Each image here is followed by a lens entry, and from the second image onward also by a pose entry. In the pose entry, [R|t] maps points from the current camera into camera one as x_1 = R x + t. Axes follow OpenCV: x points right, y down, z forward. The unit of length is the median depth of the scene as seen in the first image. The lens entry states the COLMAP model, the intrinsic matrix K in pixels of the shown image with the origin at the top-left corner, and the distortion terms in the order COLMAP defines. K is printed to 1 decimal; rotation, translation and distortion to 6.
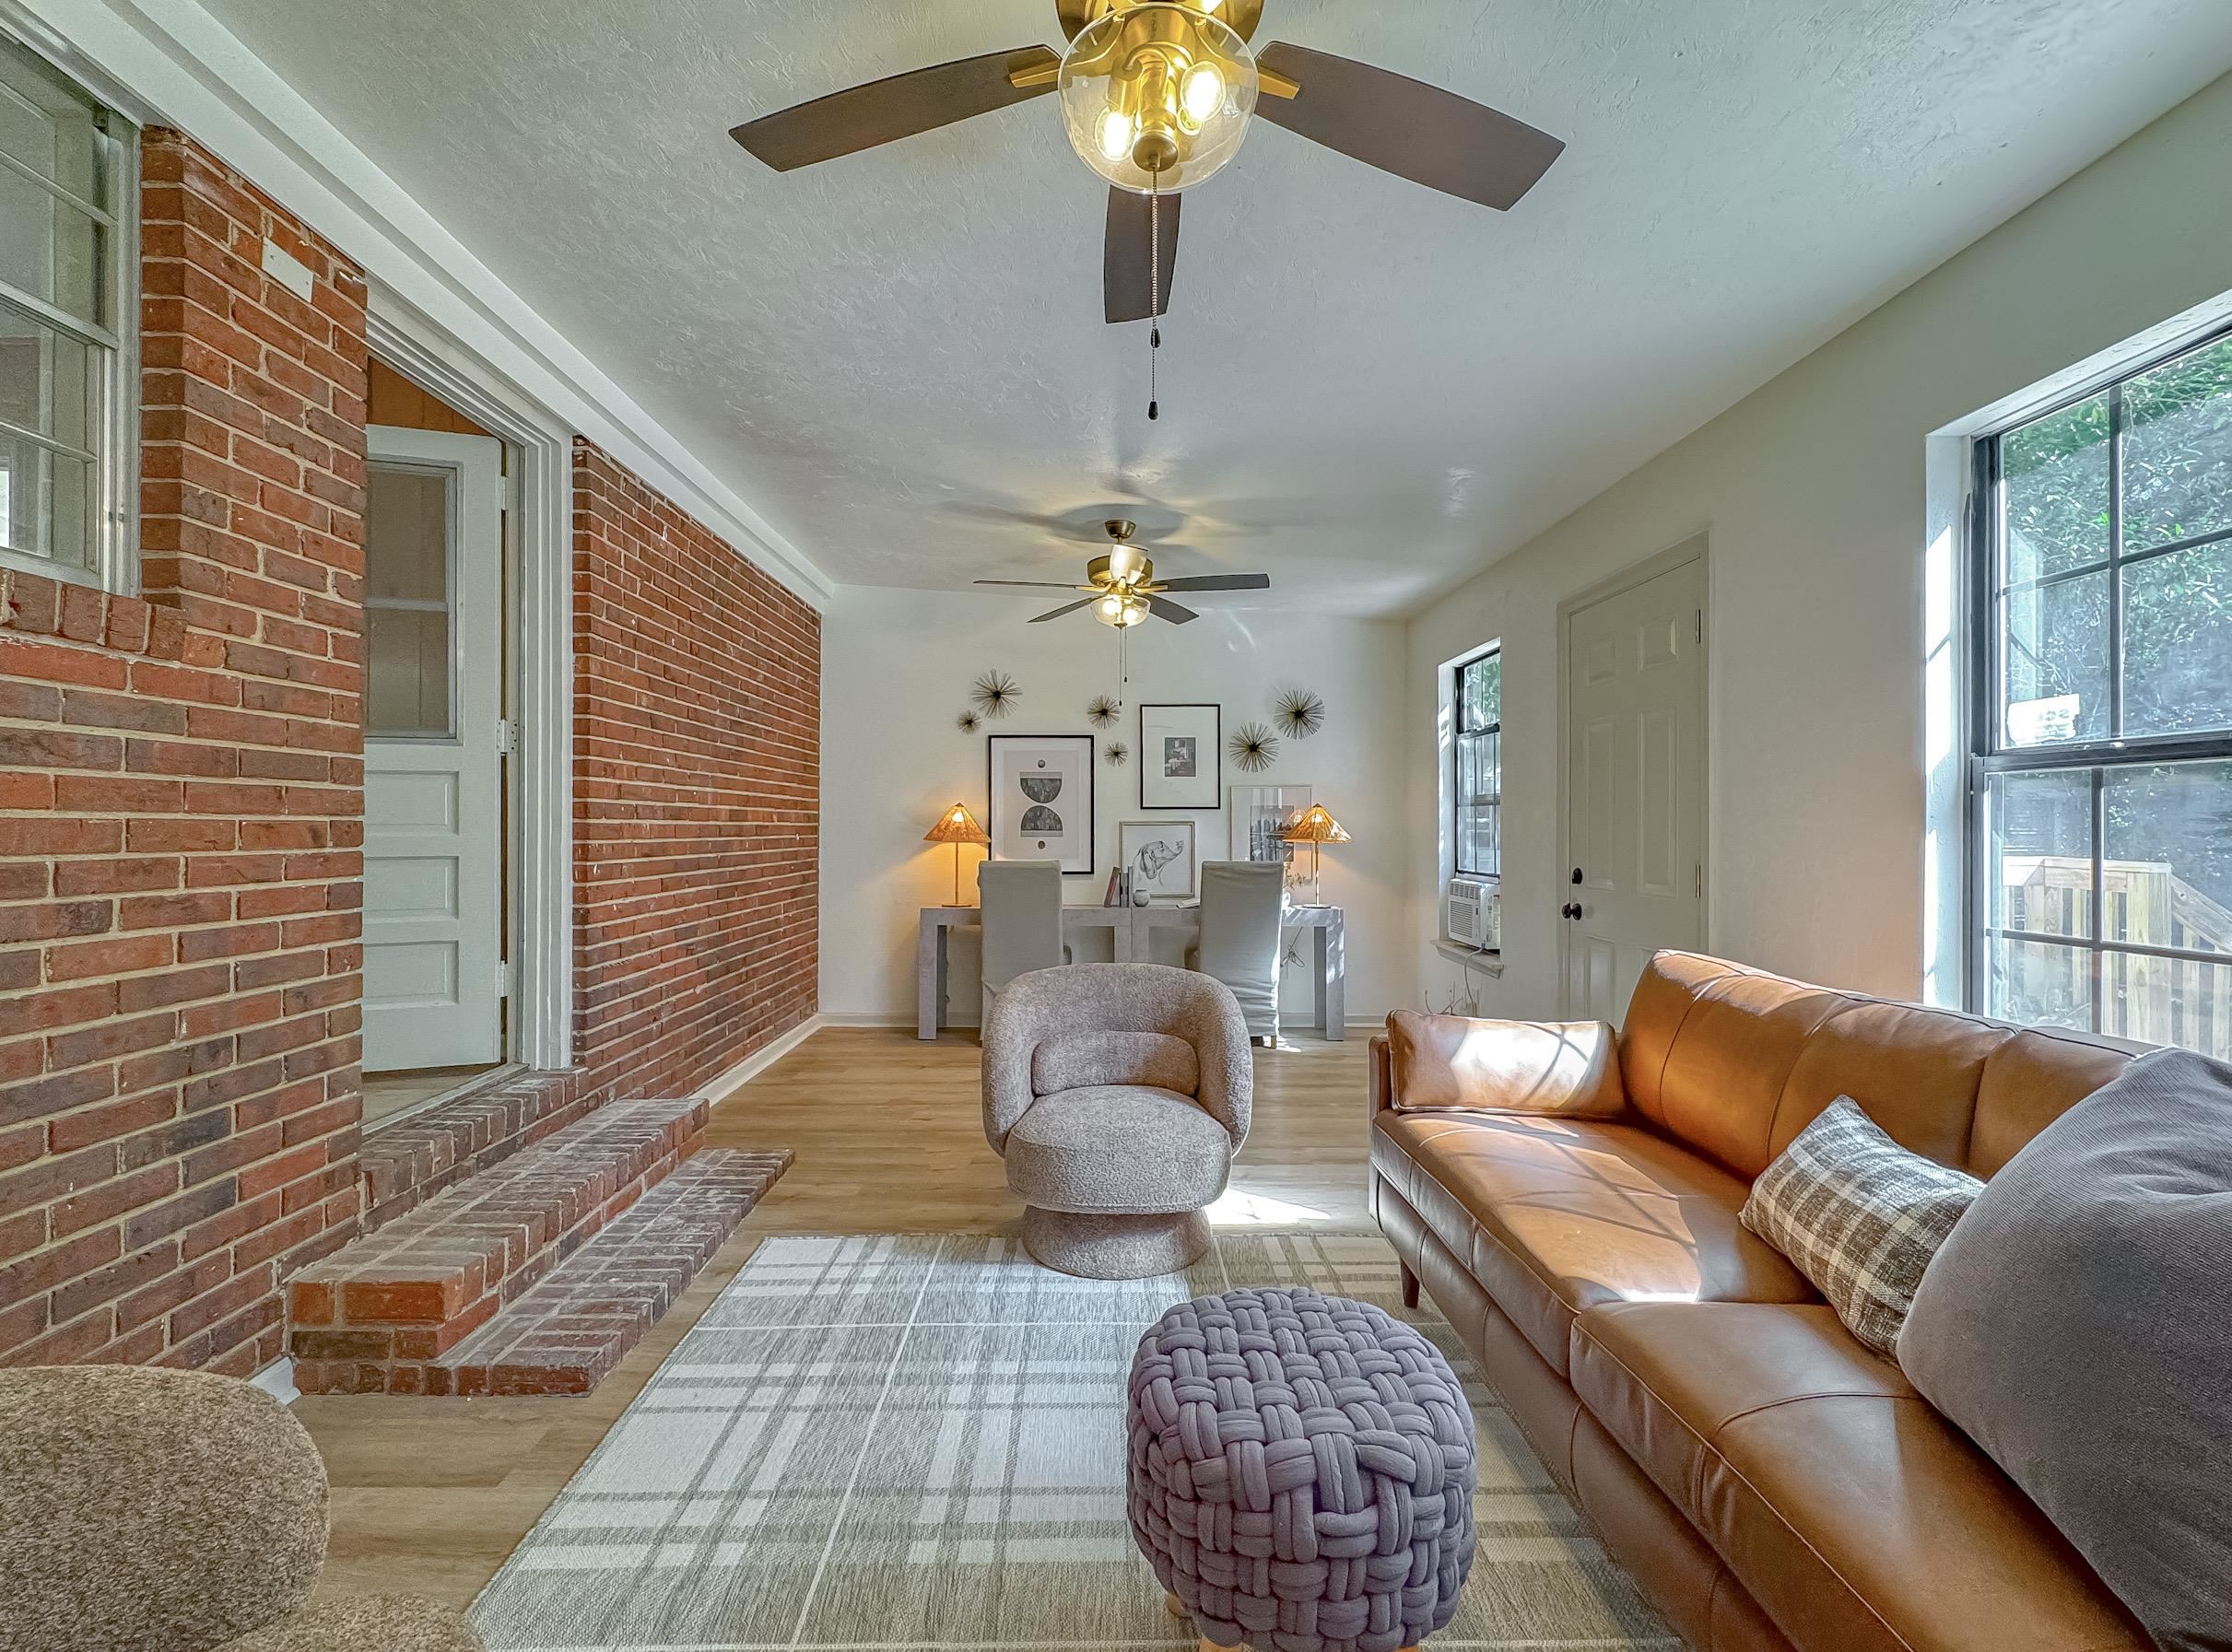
lens RADIAL K [[876.2, 0, 1116.0], [0, 876.2, 826.0], [0, 0, 1]] dist [-0.002398, -0.000319]
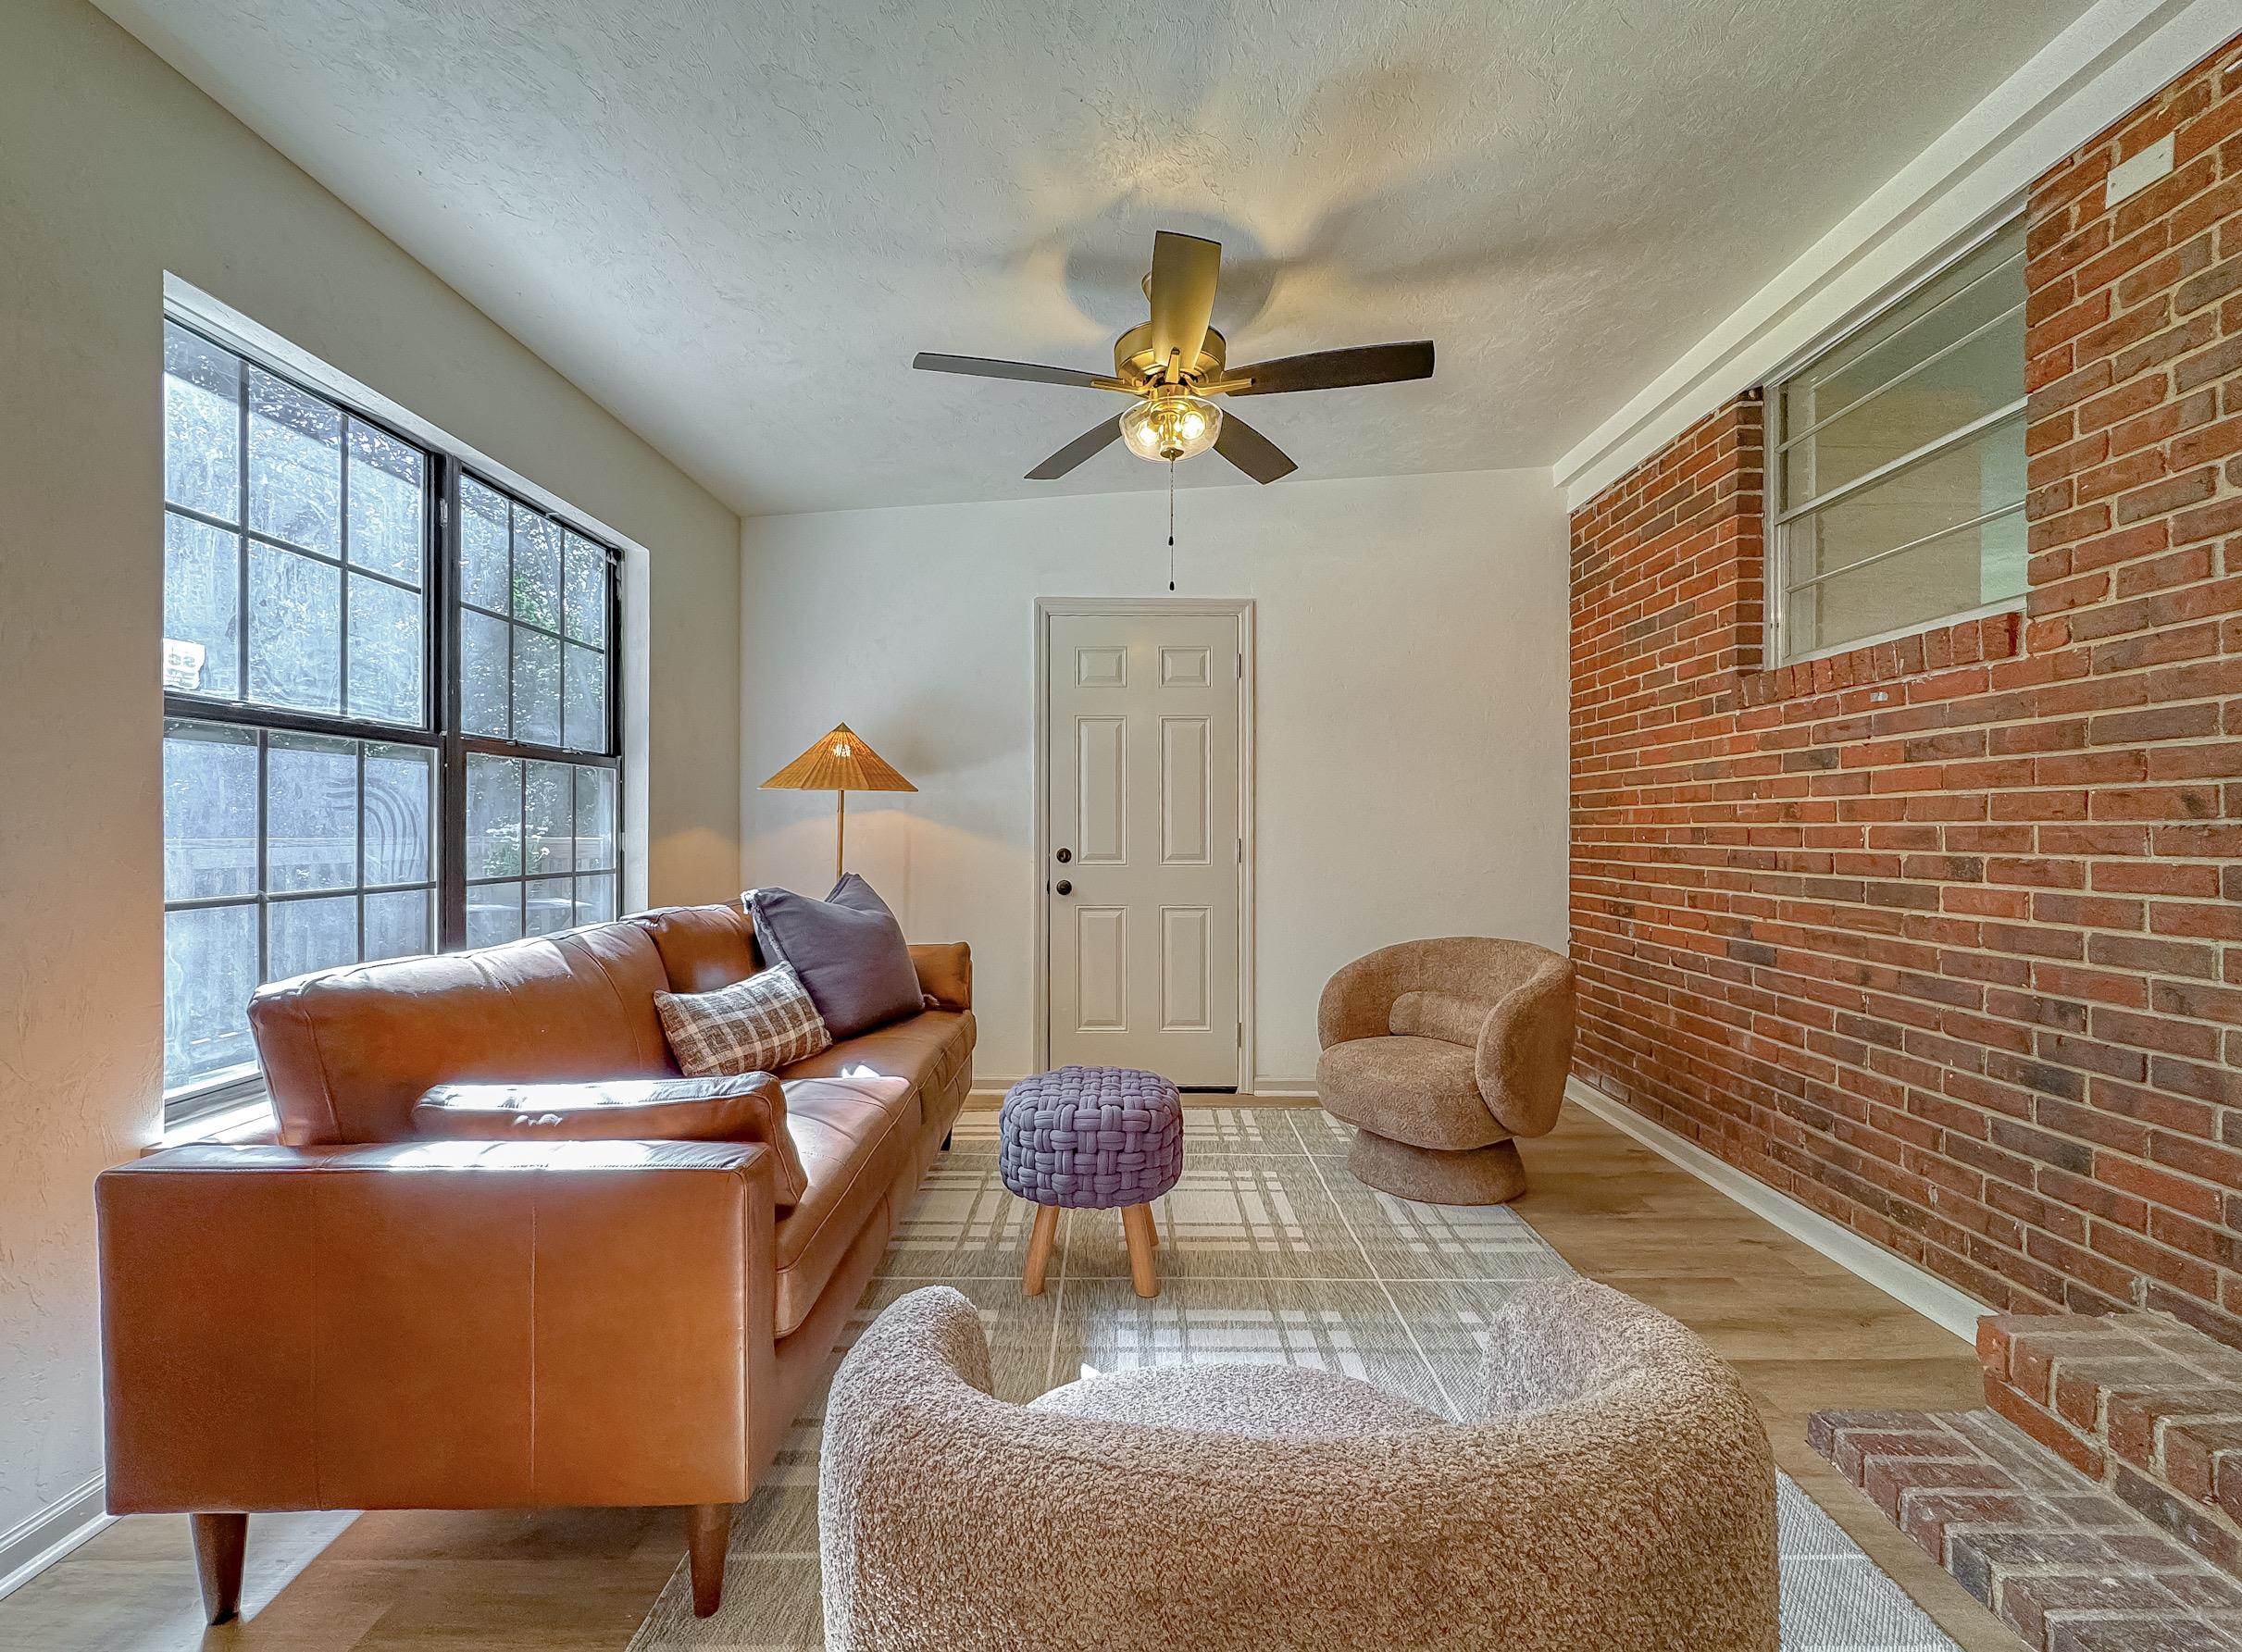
lens RADIAL K [[924.6, 0, 1112.9], [0, 924.6, 832.7], [0, 0, 1]] dist [-0.001911, 0.000326]
pose [[-0.999457, -0.005845, 0.032441, 0.061962], [-0.005831, 0.999983, 0.000518, 0.042660], [-0.032443, 0.000328, -0.999474, 1.850974]]
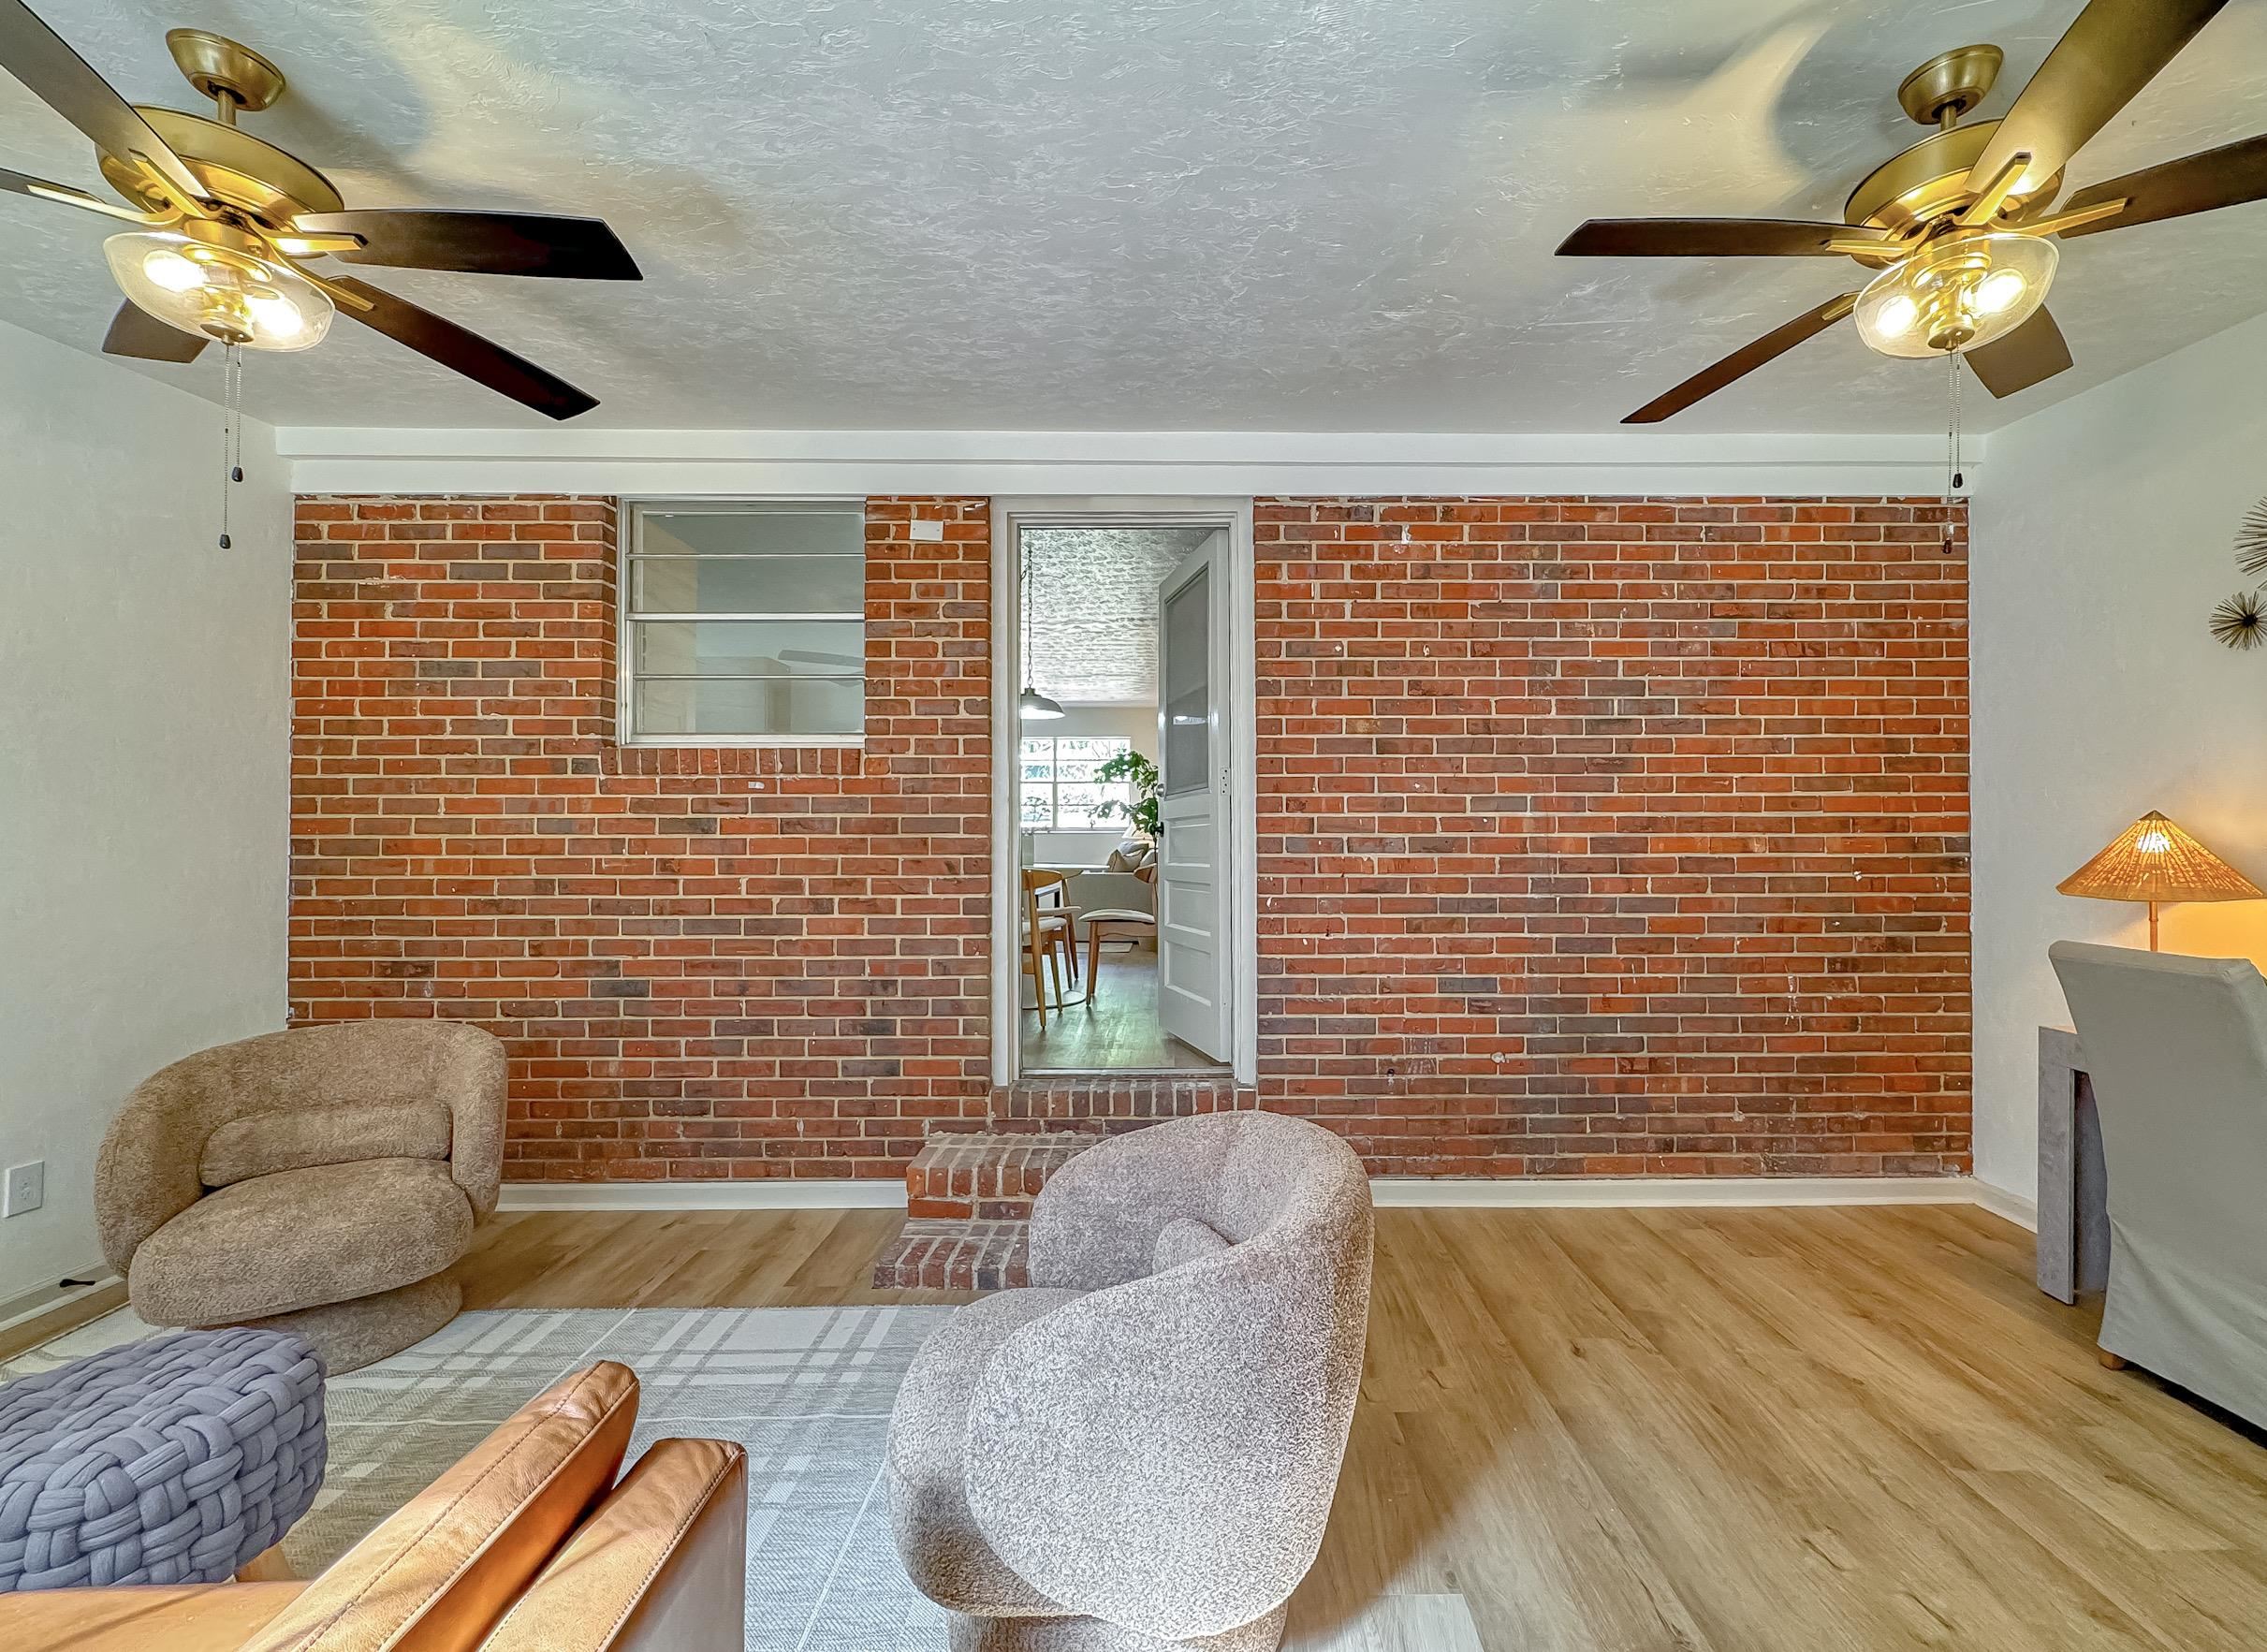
lens RADIAL K [[977.5, 0, 1231.2], [0, 977.5, 832.5], [0, 0, 1]] dist [-0.001445, 0.000541]
pose [[0.024439, -0.011978, -0.999630, 0.876801], [0.002083, 0.999927, -0.011931, -0.029478], [0.999699, -0.001791, 0.024462, 1.440180]]
